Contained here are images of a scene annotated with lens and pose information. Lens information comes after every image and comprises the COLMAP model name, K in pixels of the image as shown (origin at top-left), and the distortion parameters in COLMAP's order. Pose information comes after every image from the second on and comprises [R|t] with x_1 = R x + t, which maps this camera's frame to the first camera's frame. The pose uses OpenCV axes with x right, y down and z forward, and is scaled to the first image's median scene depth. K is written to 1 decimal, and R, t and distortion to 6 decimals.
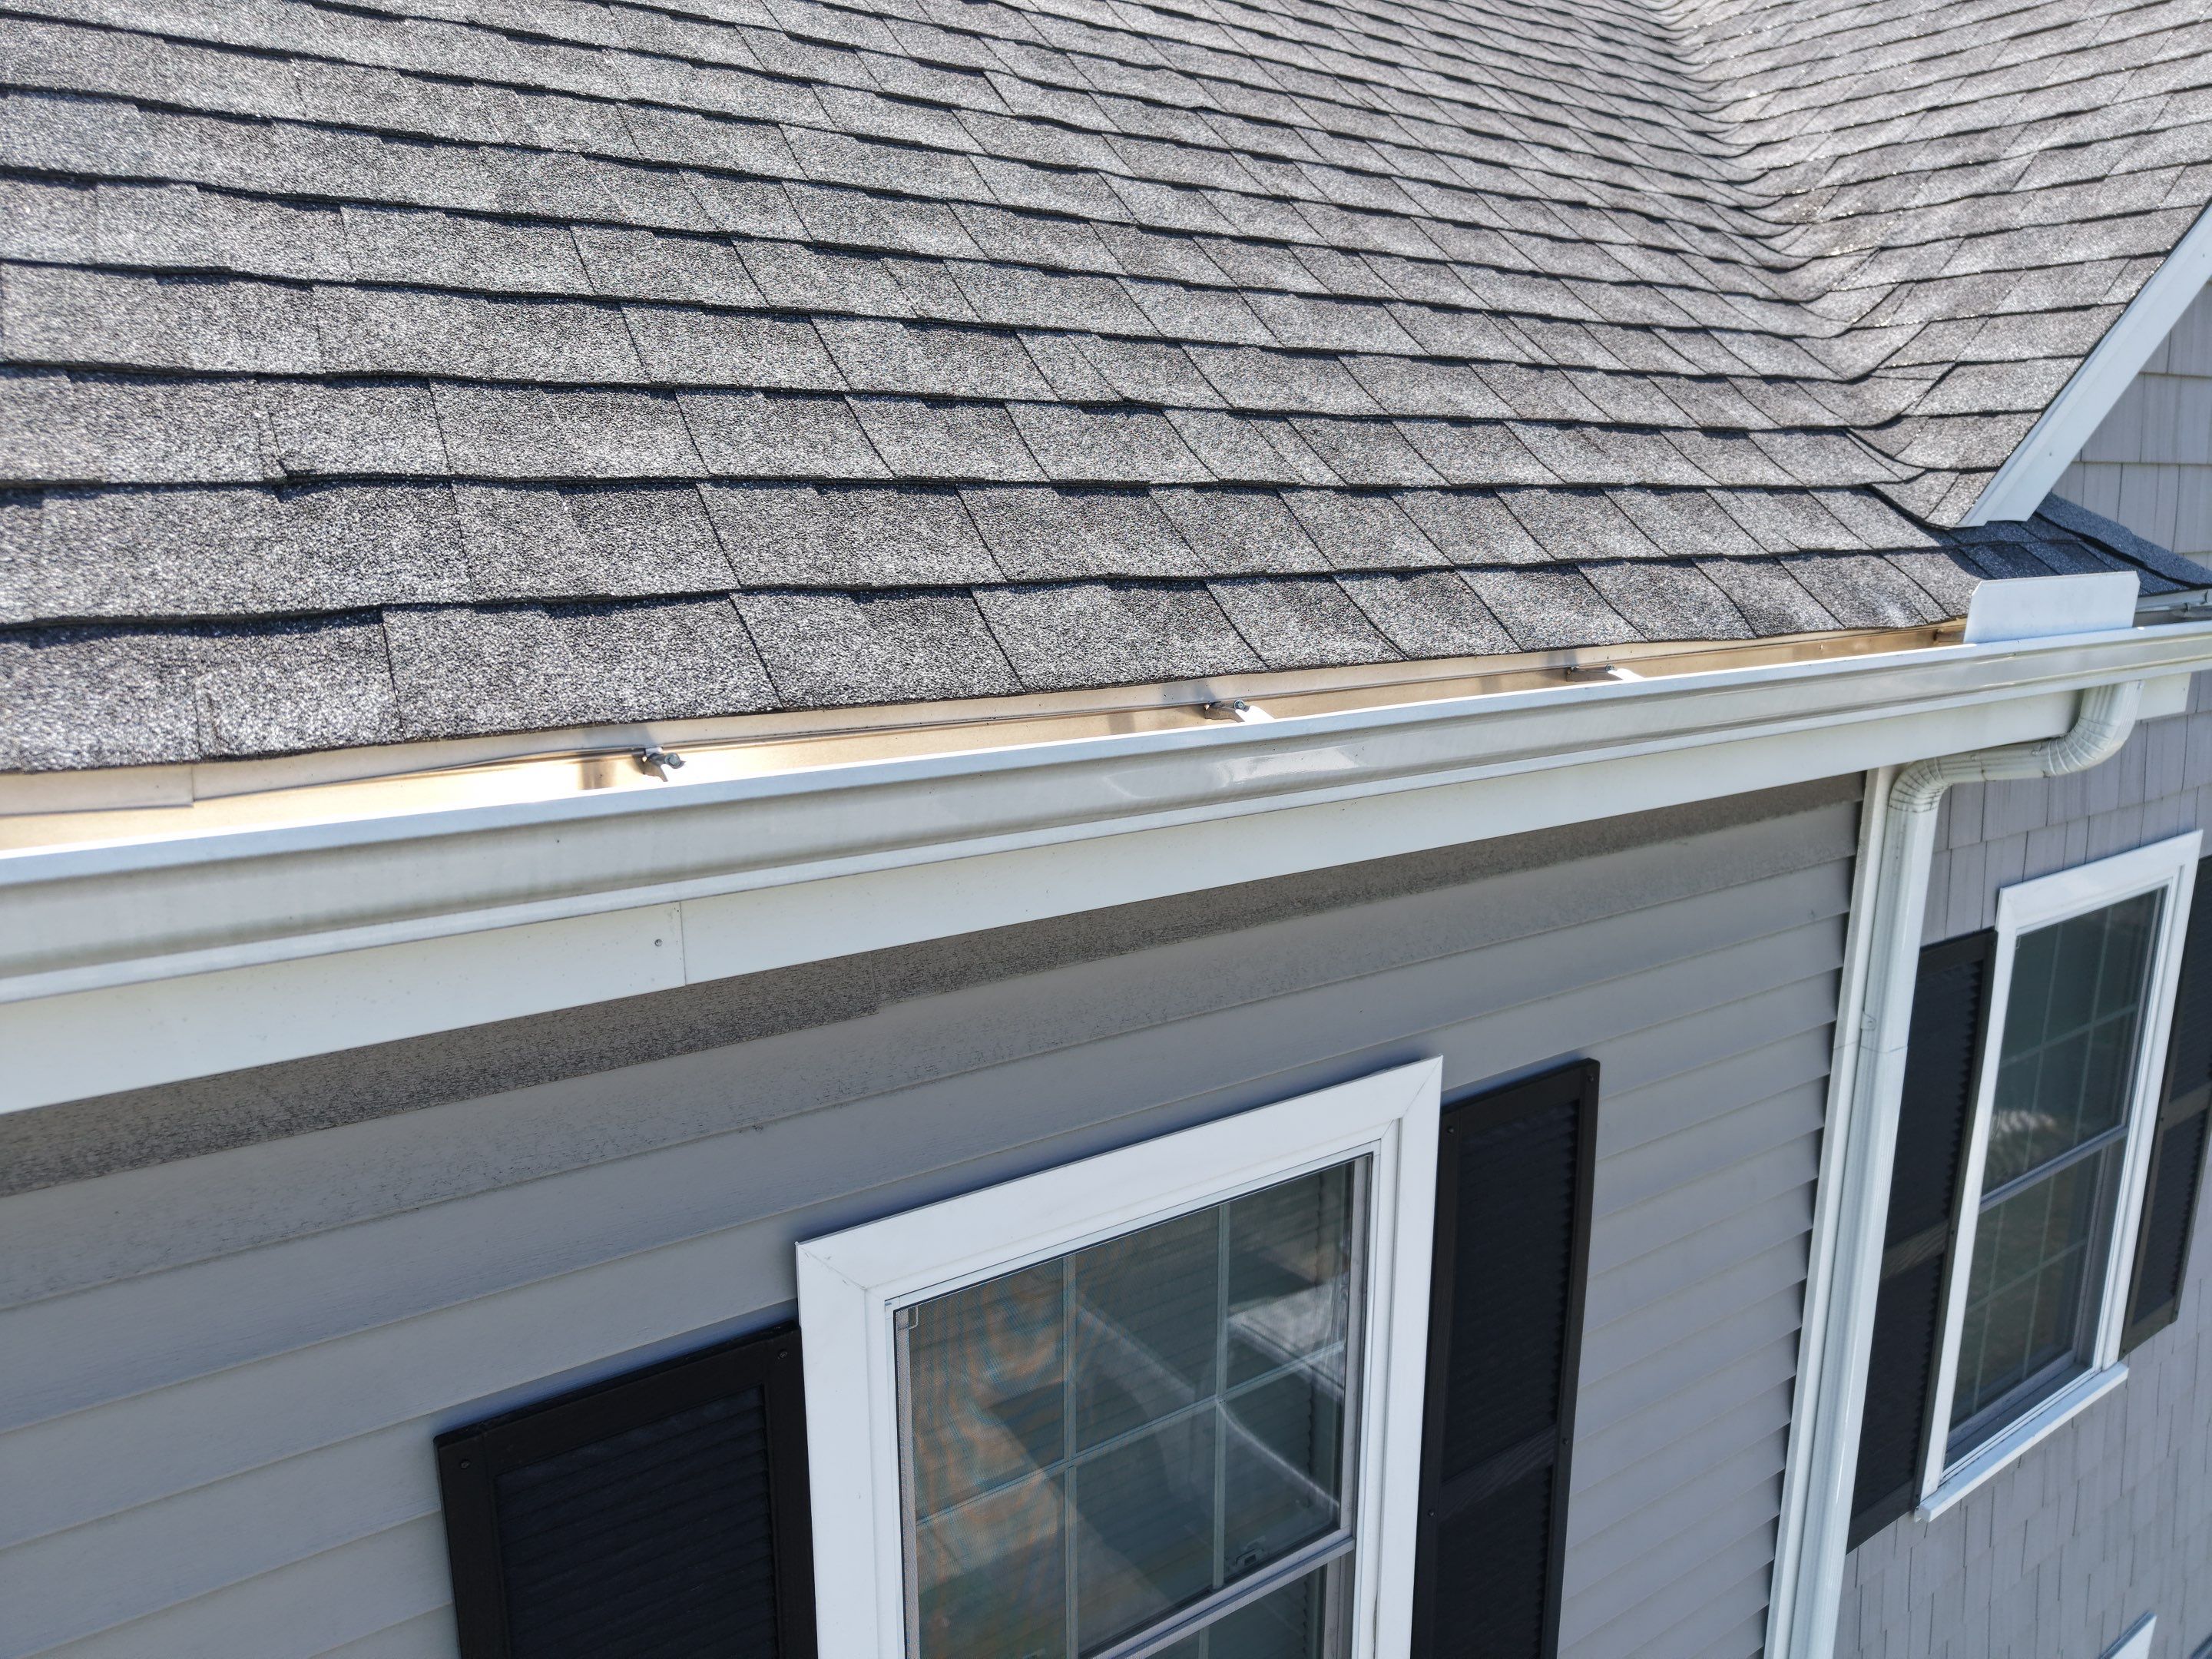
lens RADIAL K [[1479.6, 0, 1107.7], [0, 1479.6, 834.7], [0, 0, 1]] dist [0.012757, -0.016951]
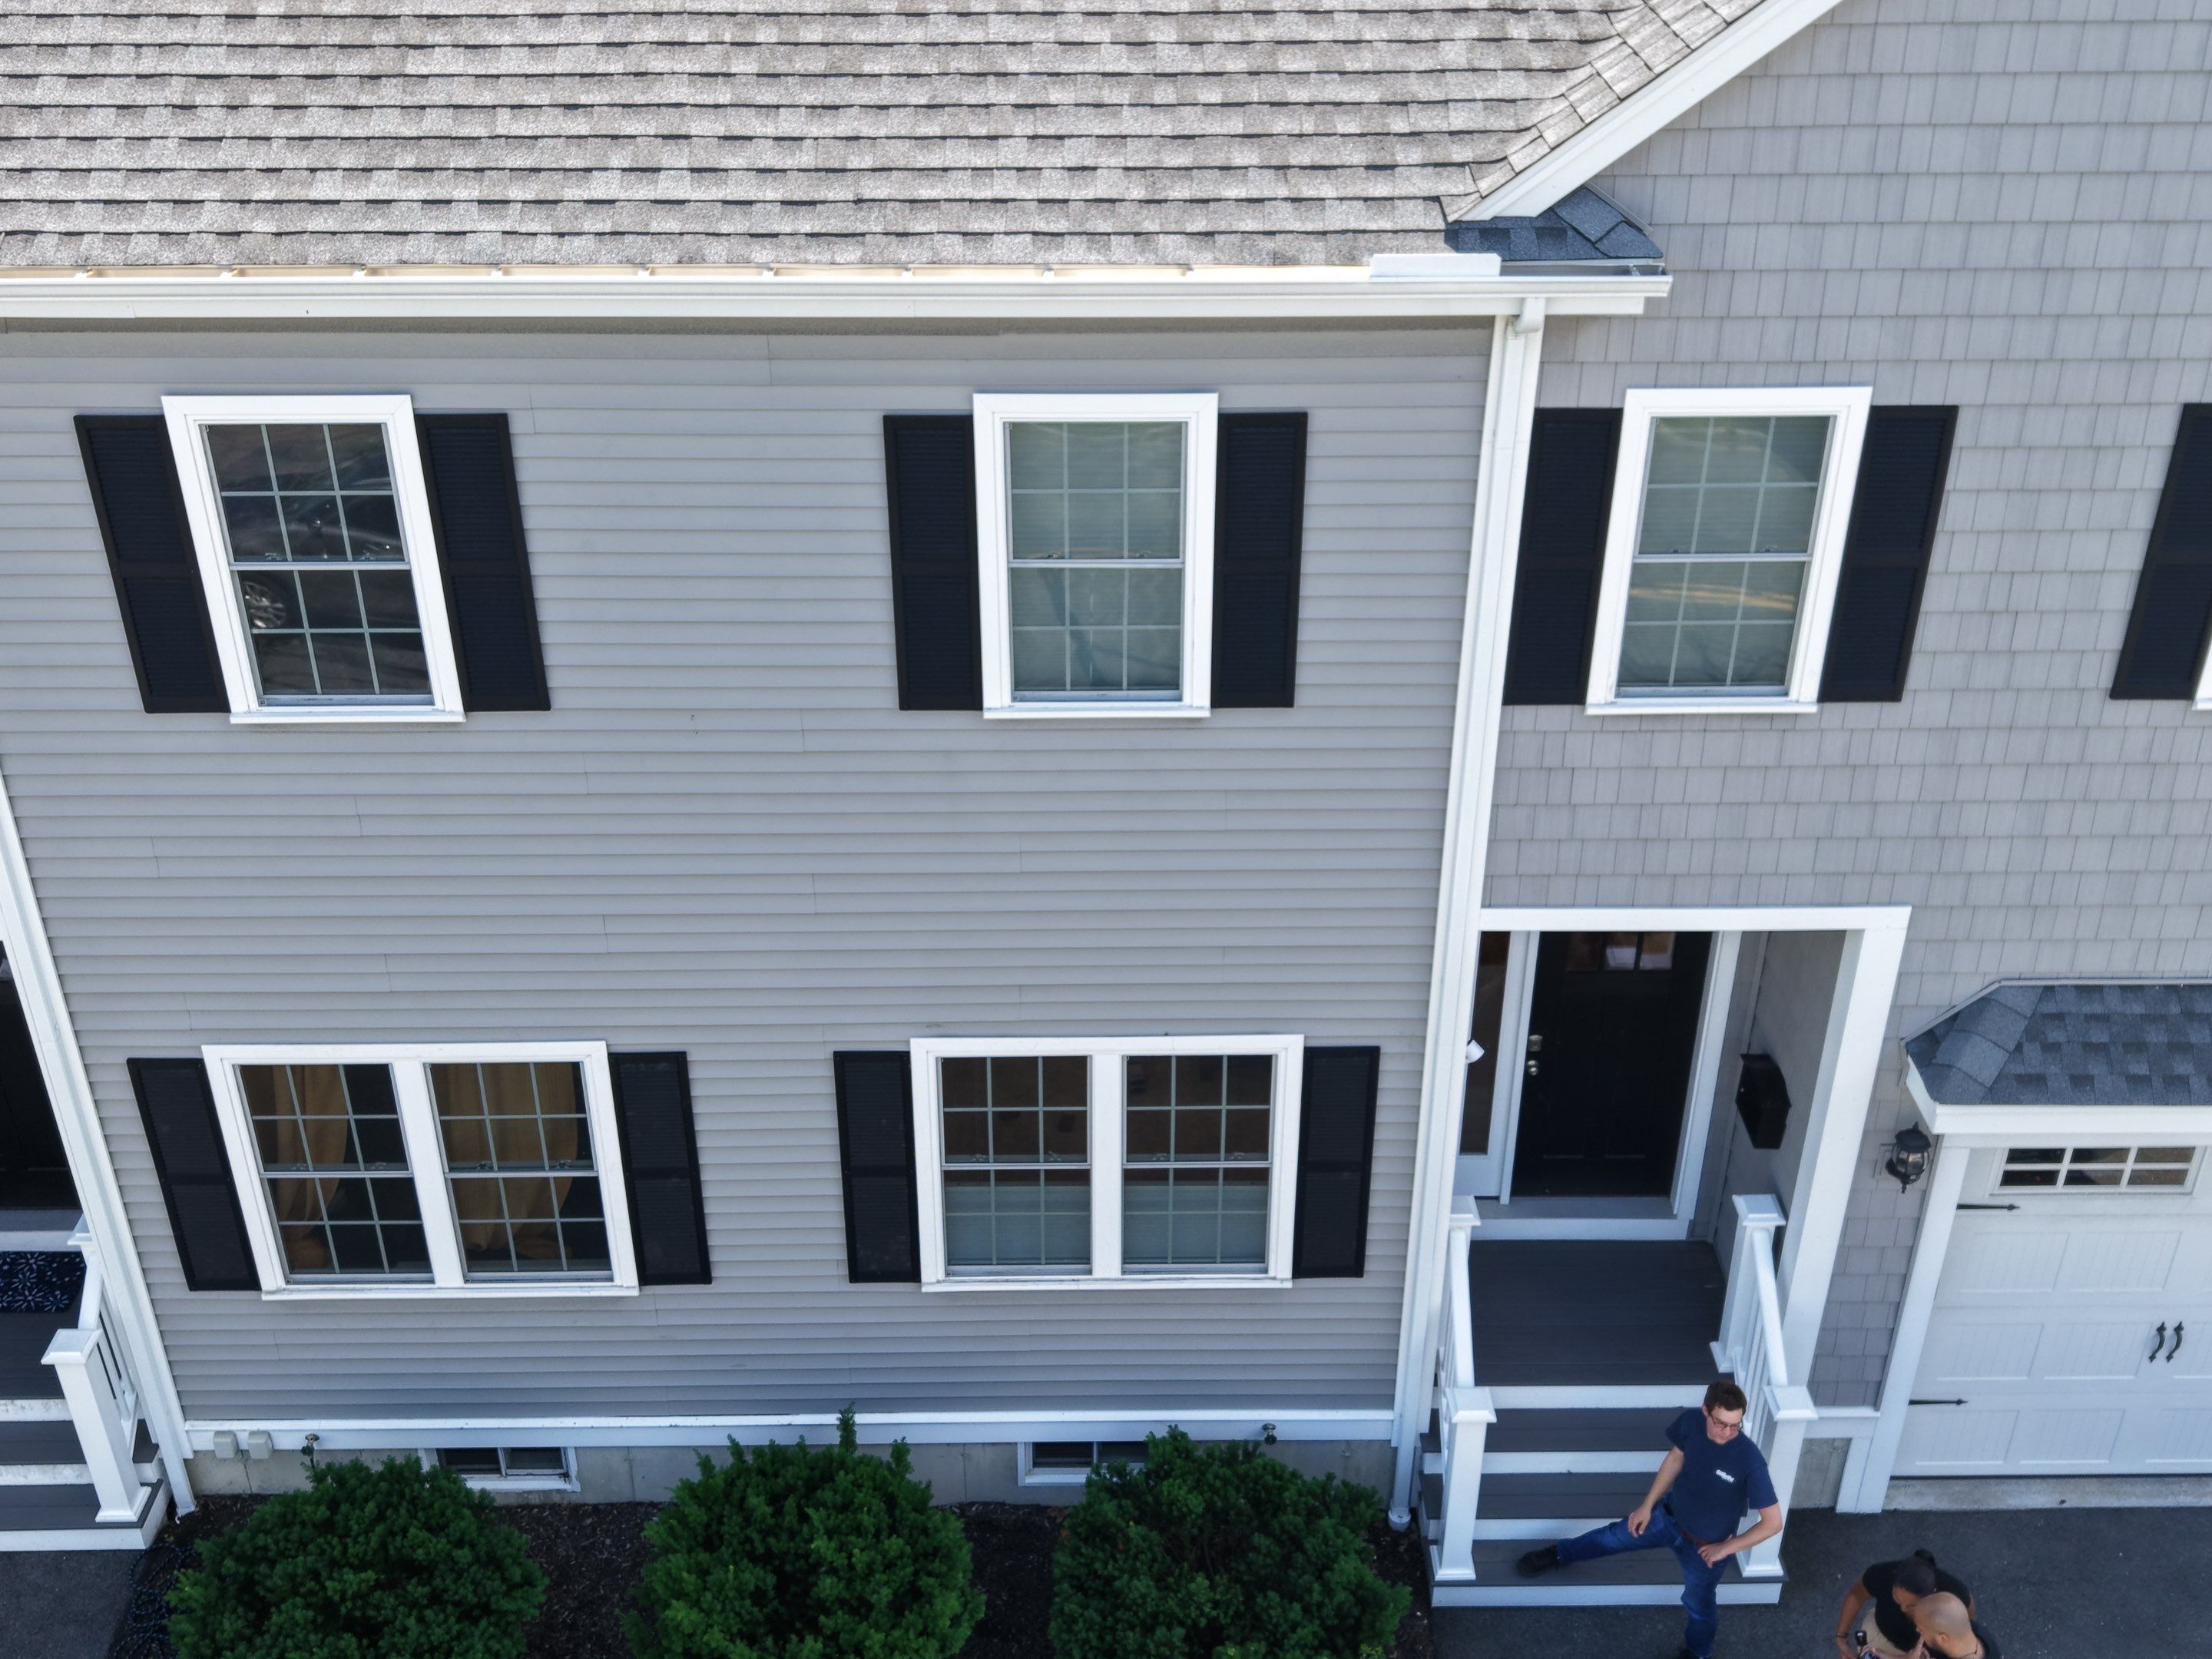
lens RADIAL K [[2231.1, 0, 1116.3], [0, 2231.1, 825.7], [0, 0, 1]] dist [0.077320, 0.000000]
pose [[0.826391, 0.281754, -0.487537, 2.467537], [-0.120473, 0.934233, 0.335699, -0.507473], [0.550058, -0.218684, 0.805986, -2.817203]]
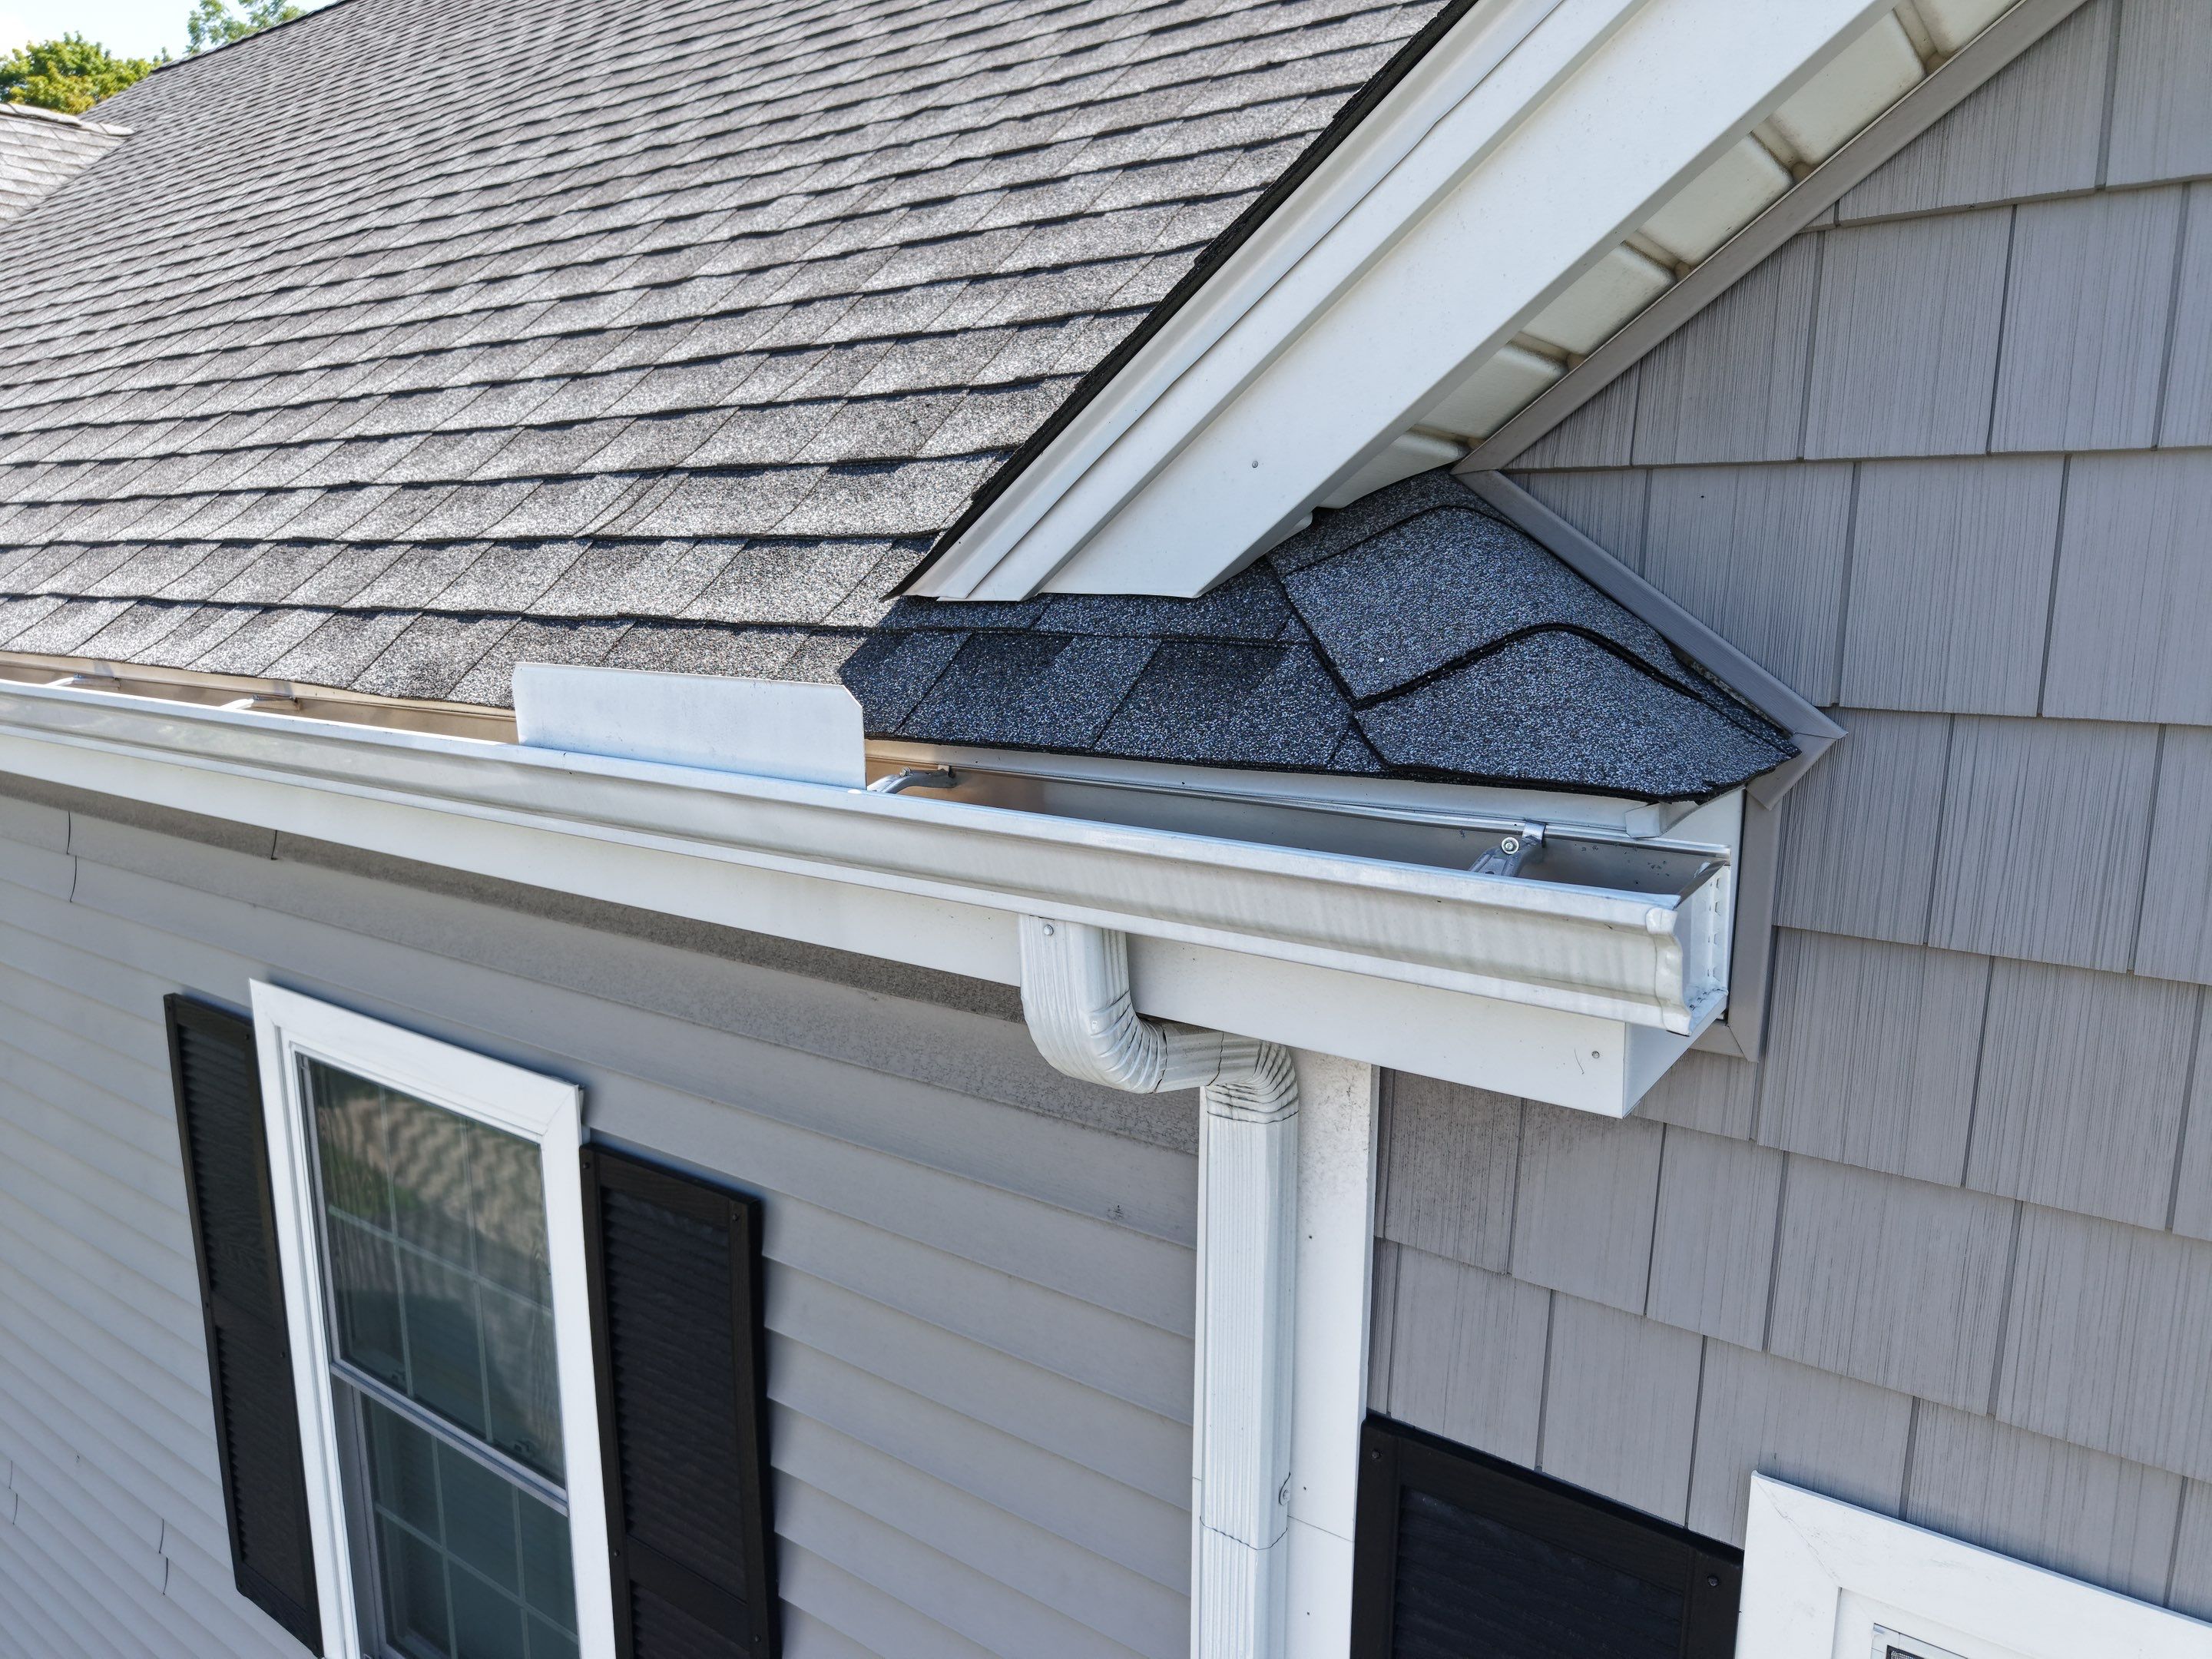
lens RADIAL K [[1479.6, 0, 1096.6], [0, 1479.6, 823.3], [0, 0, 1]] dist [0.012757, -0.016951]
pose [[0.352111, 0.169226, -0.920533, 1.330381], [-0.207353, 0.973184, 0.099591, -0.217314], [0.912701, 0.155808, 0.377758, 0.954309]]
